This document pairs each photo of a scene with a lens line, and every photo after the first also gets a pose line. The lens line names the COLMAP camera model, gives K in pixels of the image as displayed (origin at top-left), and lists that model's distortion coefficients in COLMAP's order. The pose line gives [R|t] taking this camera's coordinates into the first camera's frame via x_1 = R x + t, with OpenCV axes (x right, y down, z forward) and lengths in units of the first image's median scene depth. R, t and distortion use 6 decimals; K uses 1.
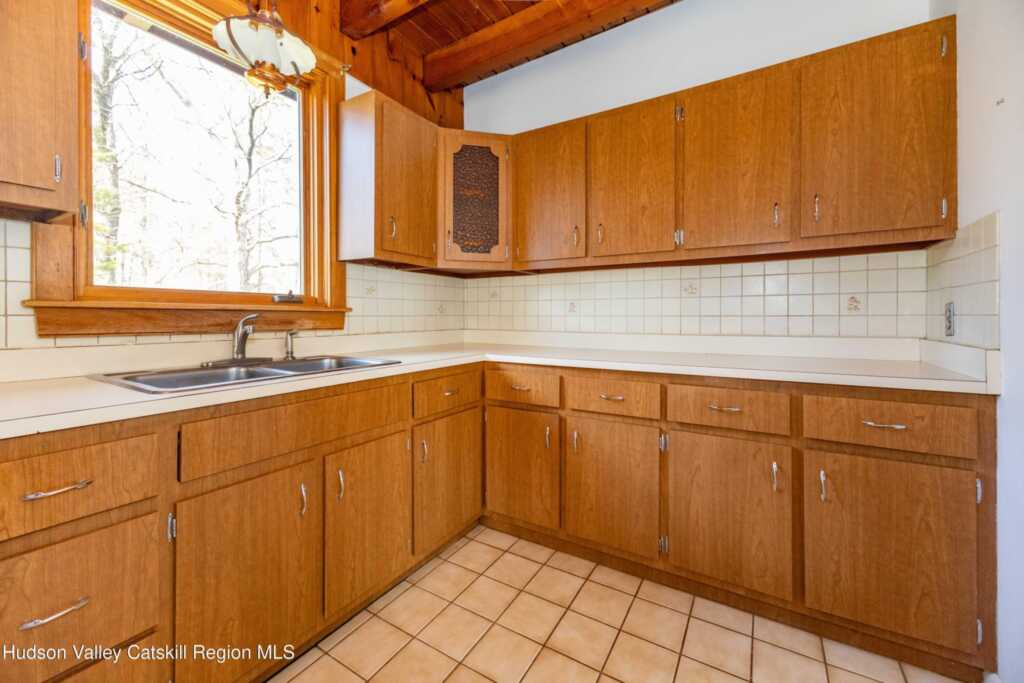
lens RADIAL K [[392.3, 0, 512.4], [0, 392.3, 306.1], [0, 0, 1]] dist [0.000185, 0.000113]
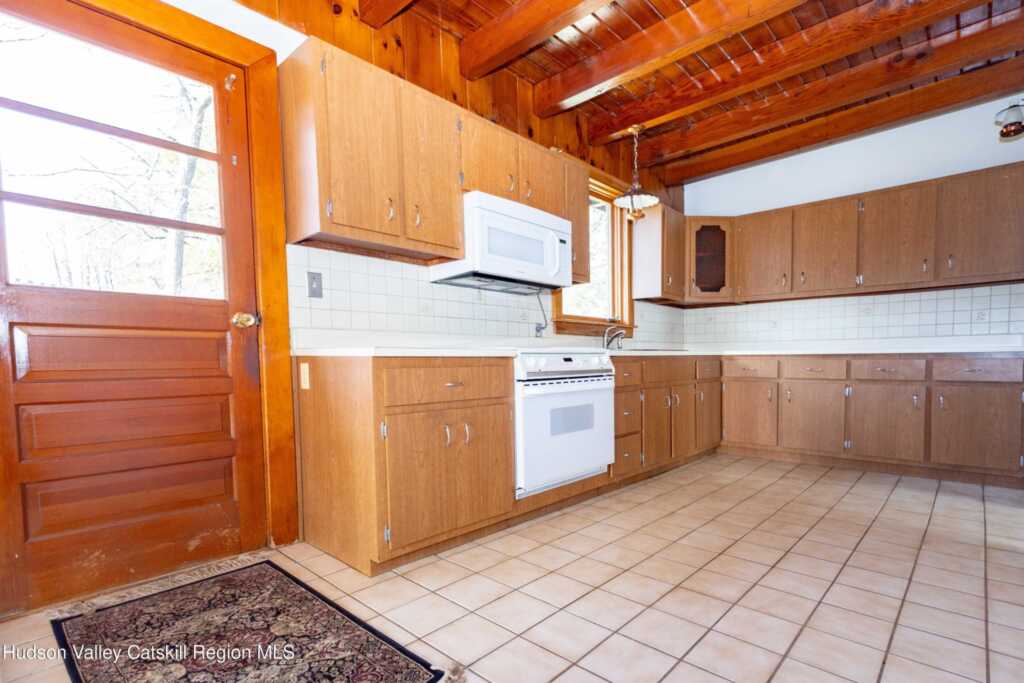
lens RADIAL K [[442.3, 0, 490.9], [0, 442.3, 357.6], [0, 0, 1]] dist [0.000310, 0.000339]
pose [[0.962236, 0.005158, -0.272168, -0.567584], [0.001939, 0.999665, 0.025799, 0.107222], [0.272210, -0.025352, 0.961904, -1.244490]]
